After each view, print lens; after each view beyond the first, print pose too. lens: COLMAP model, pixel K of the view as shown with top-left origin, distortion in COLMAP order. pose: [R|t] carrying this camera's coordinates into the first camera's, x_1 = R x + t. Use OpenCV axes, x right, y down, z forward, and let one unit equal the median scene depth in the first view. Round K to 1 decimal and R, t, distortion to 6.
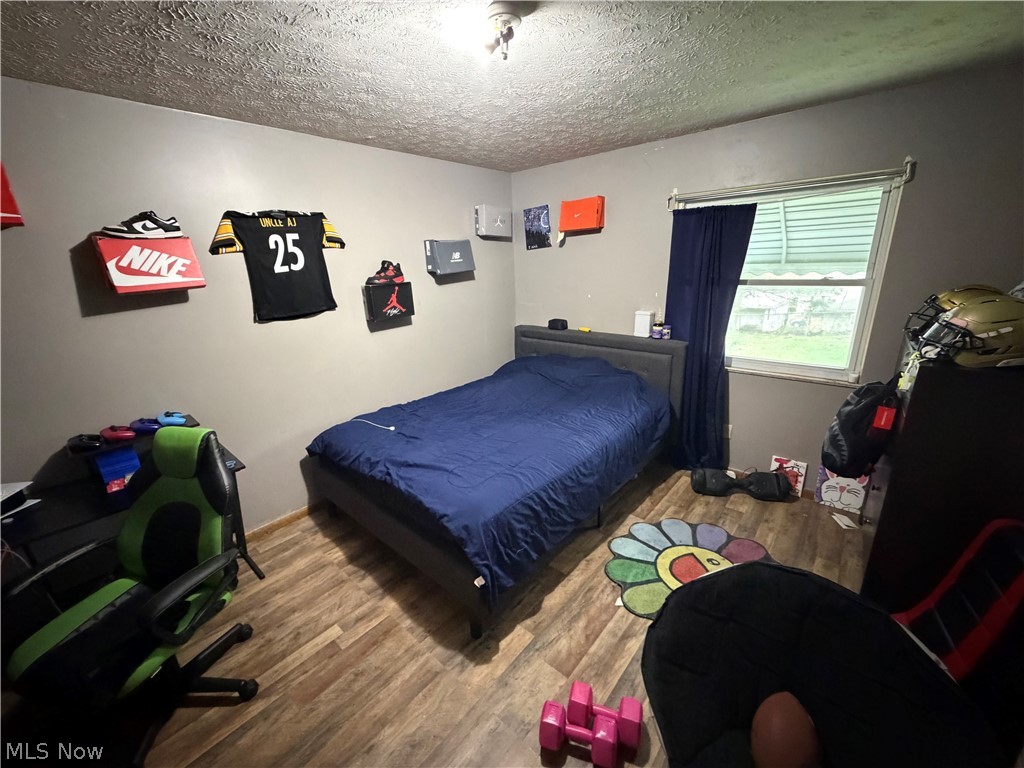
lens RADIAL K [[401.5, 0, 512.0], [0, 401.5, 384.0], [0, 0, 1]] dist [0.000418, -0.000144]
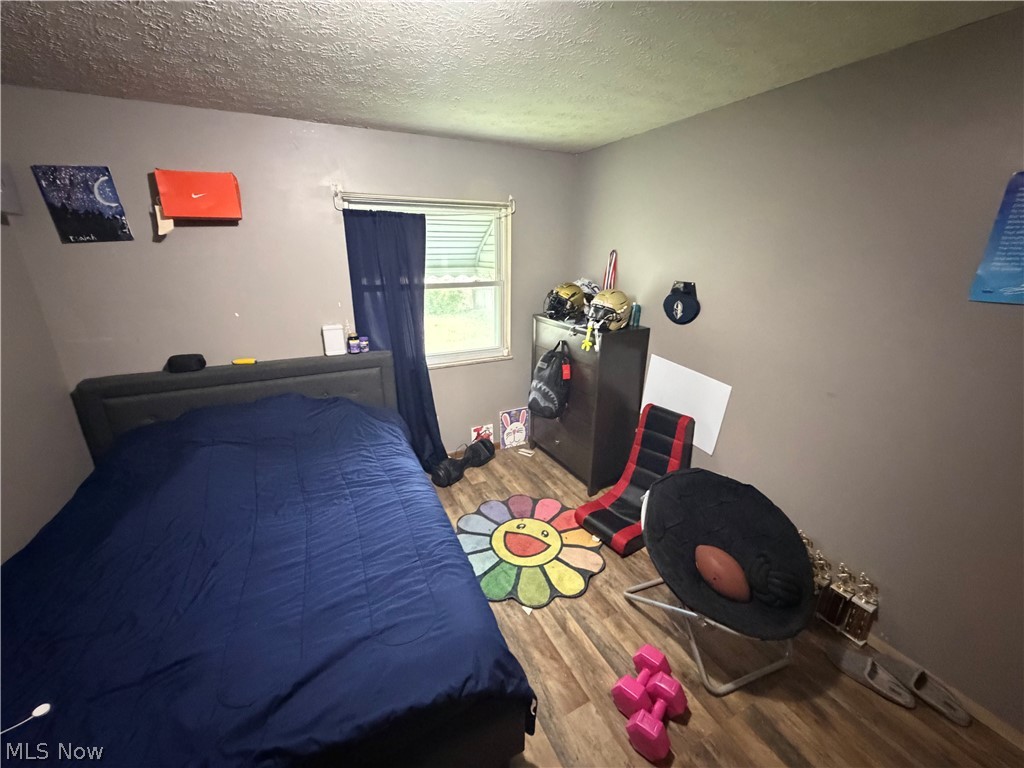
lens RADIAL K [[401.5, 0, 512.0], [0, 401.5, 384.0], [0, 0, 1]] dist [0.000418, -0.000144]
pose [[0.389303, -0.256089, 0.884795, -0.367293], [0.258498, 0.952348, 0.161904, -0.122988], [-0.884094, 0.165688, 0.436950, 0.380225]]
